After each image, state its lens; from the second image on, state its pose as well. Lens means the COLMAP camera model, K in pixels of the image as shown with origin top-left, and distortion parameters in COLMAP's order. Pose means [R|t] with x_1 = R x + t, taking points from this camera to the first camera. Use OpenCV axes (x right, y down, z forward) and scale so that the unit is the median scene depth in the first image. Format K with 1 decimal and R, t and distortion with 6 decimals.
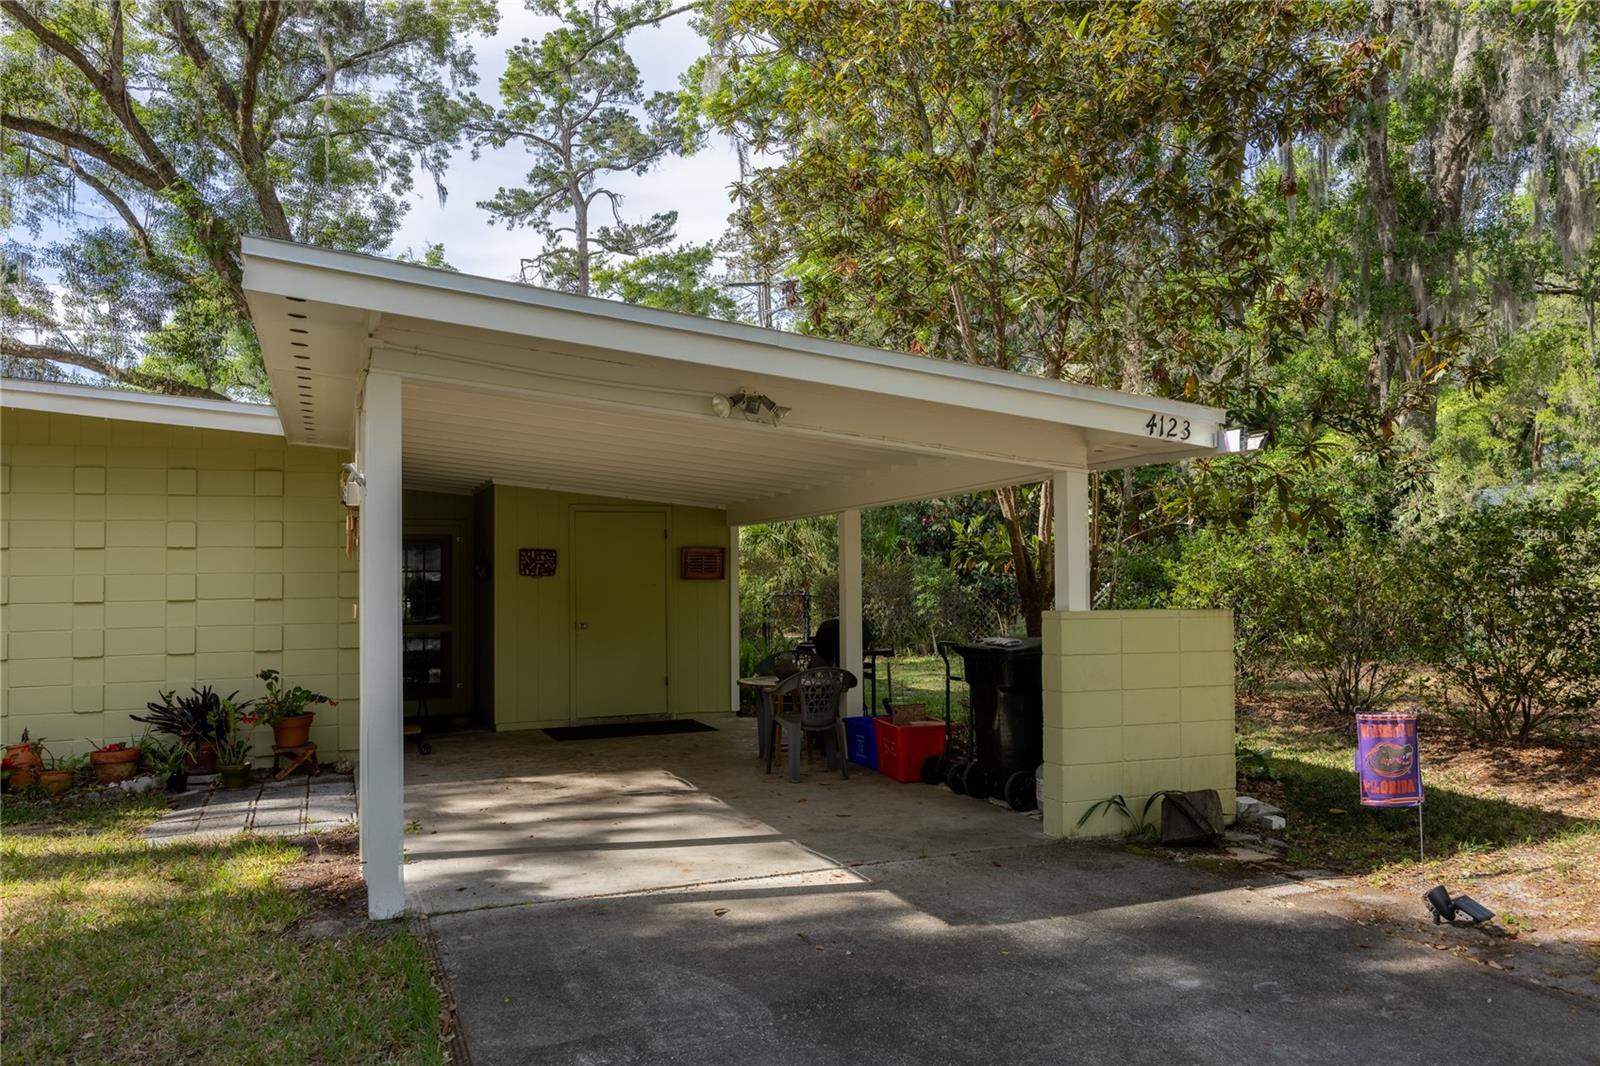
lens RADIAL K [[1177.0, 0, 805.1], [0, 1177.0, 532.4], [0, 0, 1]] dist [0.014372, -0.024732]
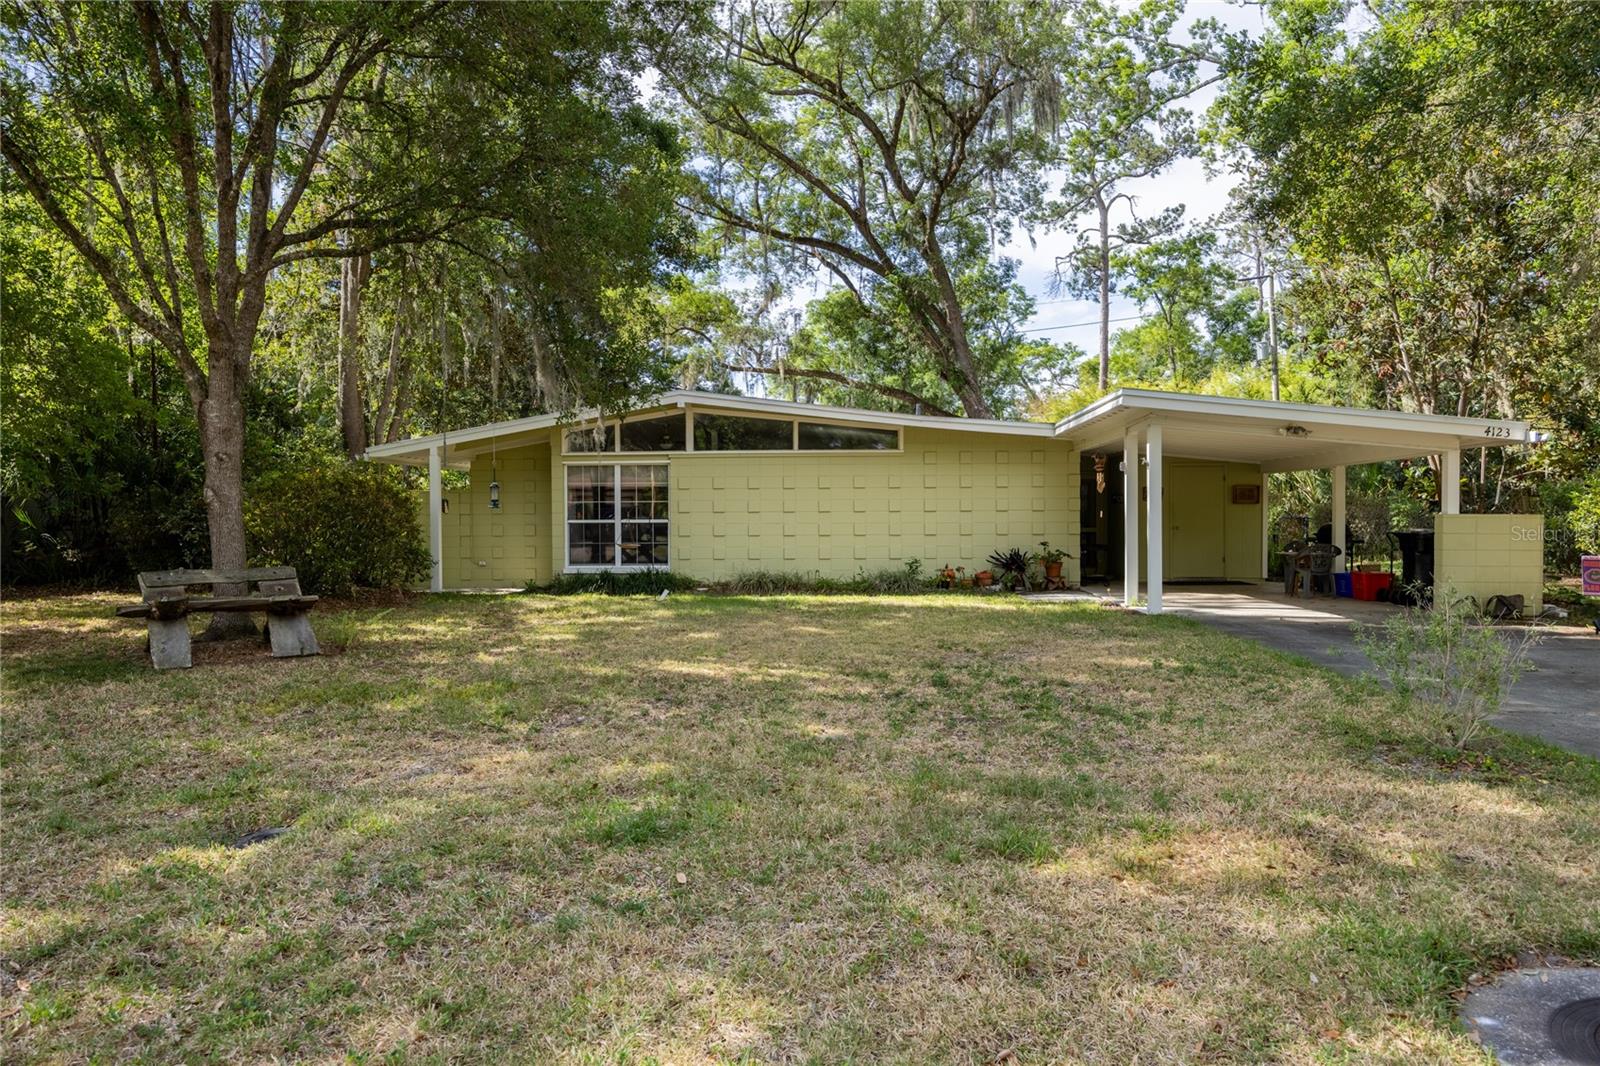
lens RADIAL K [[1050.8, 0, 792.5], [0, 1050.8, 534.6], [0, 0, 1]] dist [-0.006706, 0.001067]
pose [[0.902627, 0.014533, -0.430177, -0.009706], [0.012011, 0.998190, 0.058924, -0.006213], [0.430255, -0.058353, 0.900819, -0.308158]]
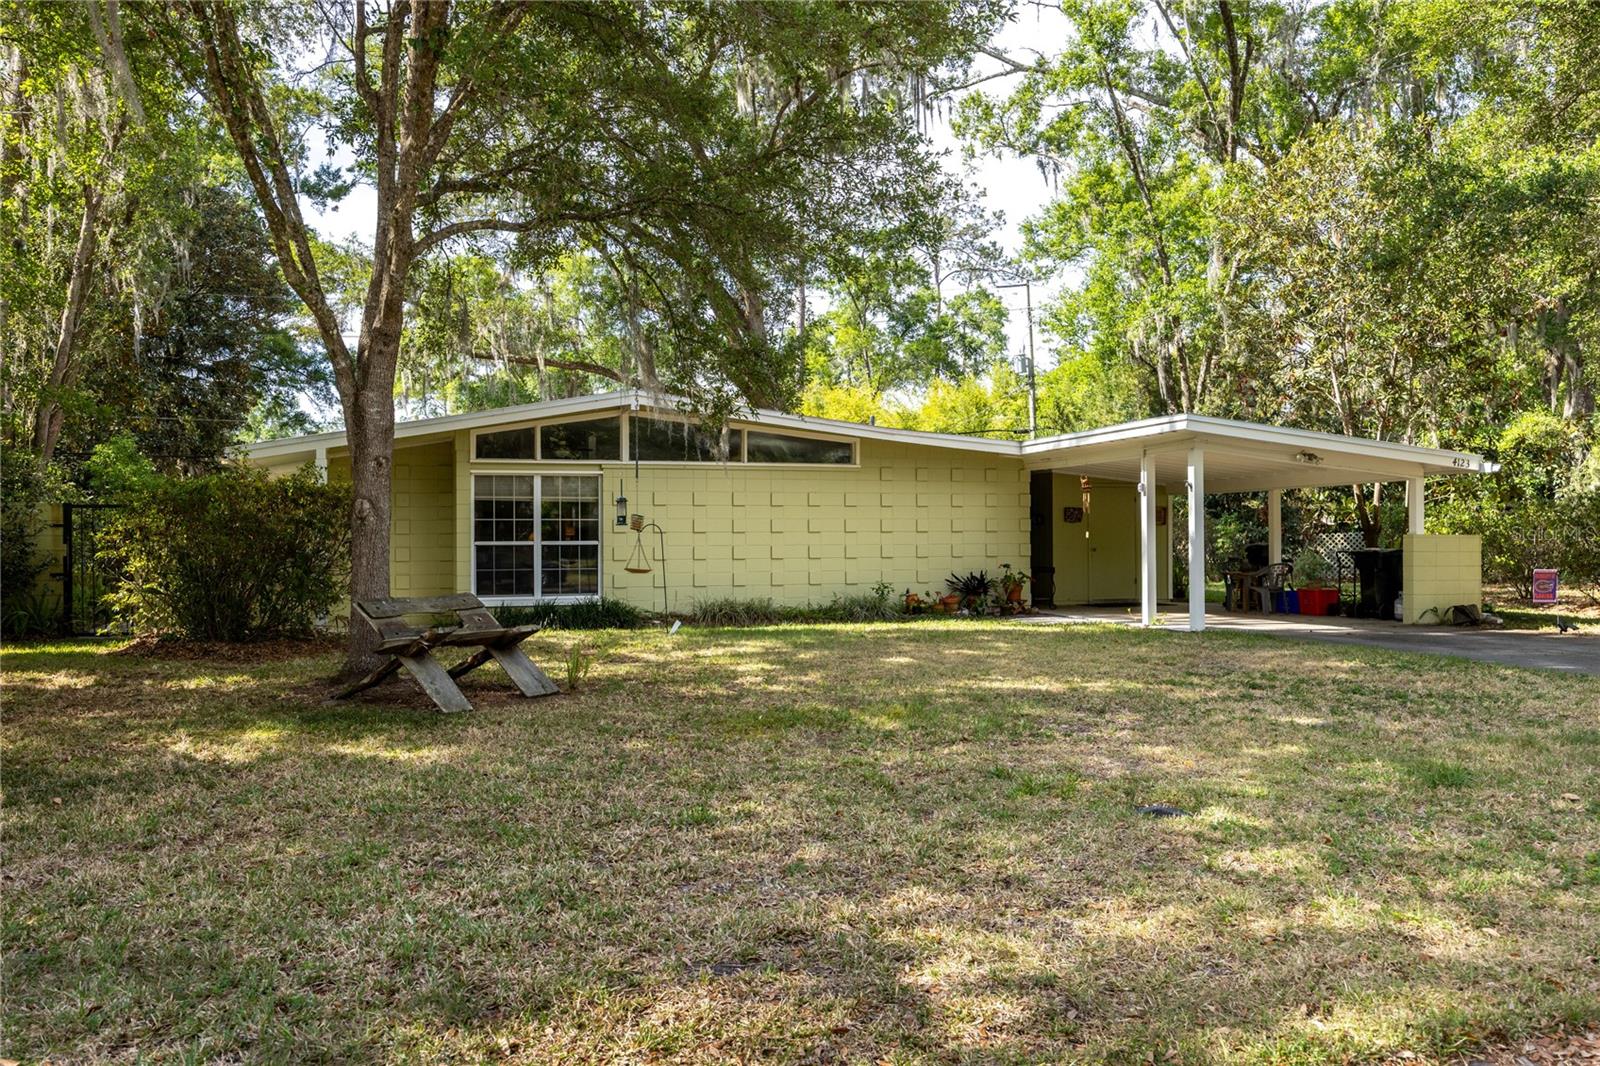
lens RADIAL K [[1322.1, 0, 799.0], [0, 1322.1, 525.8], [0, 0, 1]] dist [-0.001726, -0.013451]
pose [[0.997705, 0.005494, -0.067491, -0.207278], [-0.003382, 0.999502, 0.031373, -0.008043], [0.067630, -0.031073, 0.997226, -0.437363]]
